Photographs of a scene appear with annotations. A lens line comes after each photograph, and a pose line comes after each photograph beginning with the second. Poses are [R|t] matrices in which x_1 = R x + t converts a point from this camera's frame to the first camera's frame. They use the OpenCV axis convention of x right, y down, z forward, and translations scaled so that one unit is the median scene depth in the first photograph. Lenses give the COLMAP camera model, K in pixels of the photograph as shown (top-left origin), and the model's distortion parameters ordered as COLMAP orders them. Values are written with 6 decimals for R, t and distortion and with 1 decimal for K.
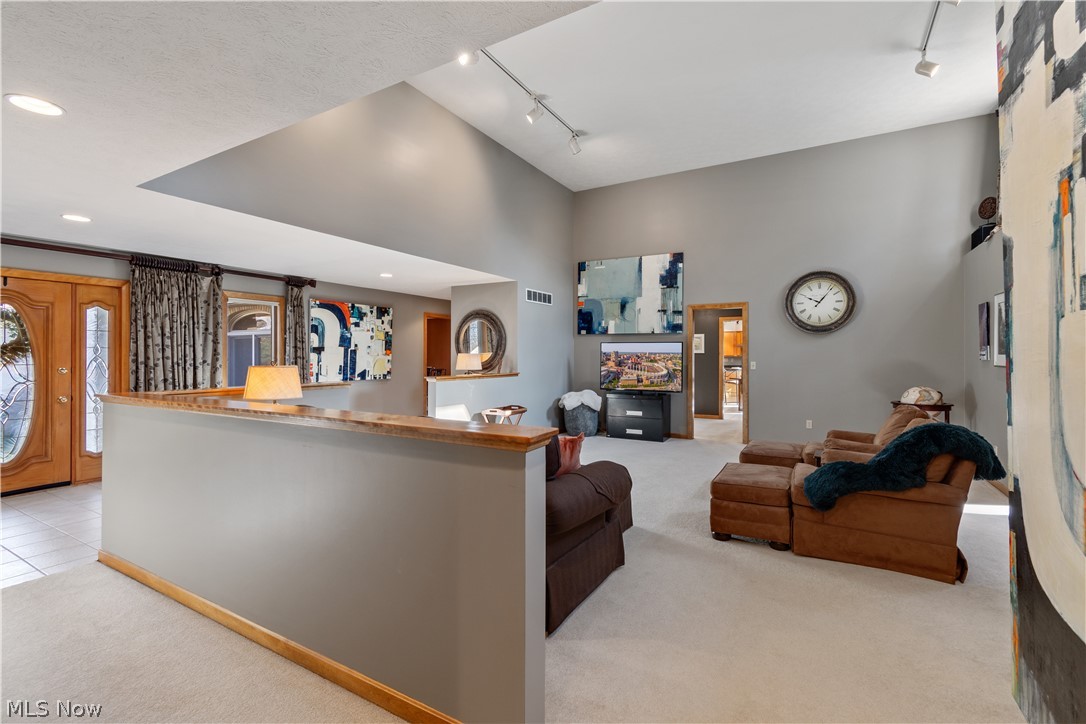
lens RADIAL K [[482.9, 0, 544.4], [0, 482.9, 356.6], [0, 0, 1]] dist [0.001723, 0.000065]
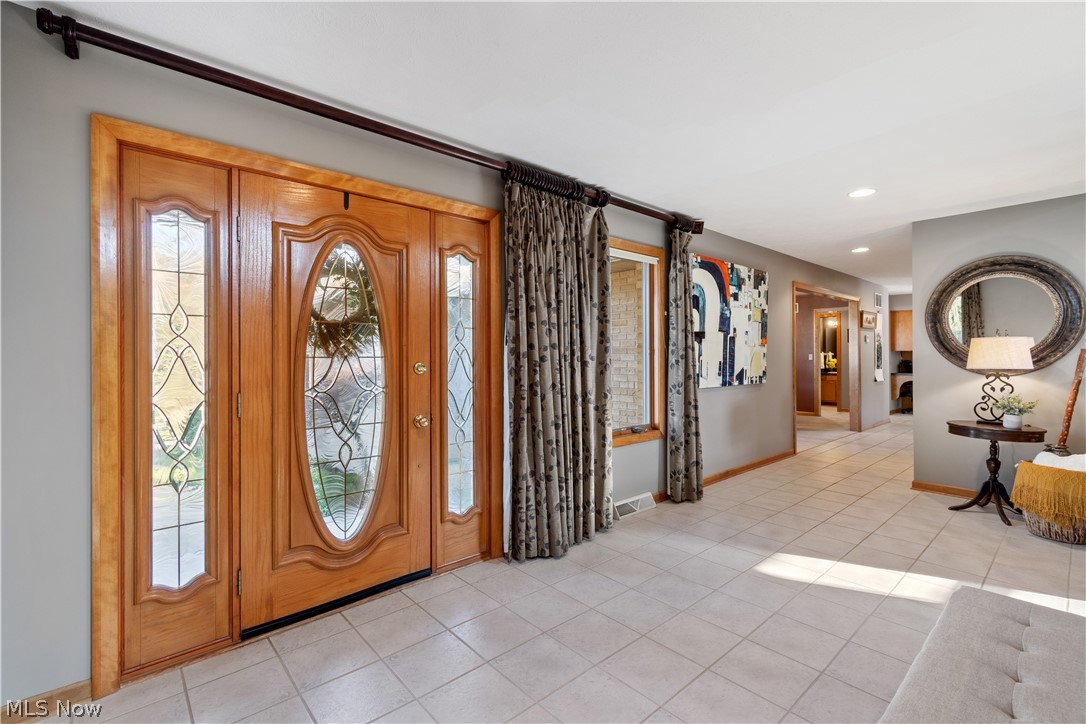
lens RADIAL K [[482.9, 0, 547.6], [0, 482.9, 355.2], [0, 0, 1]] dist [0.001723, 0.000065]
pose [[0.950477, -0.007341, -0.310709, -0.446925], [0.006491, 0.999972, -0.003768, 0.011064], [0.310728, 0.001565, 0.950497, 0.340313]]
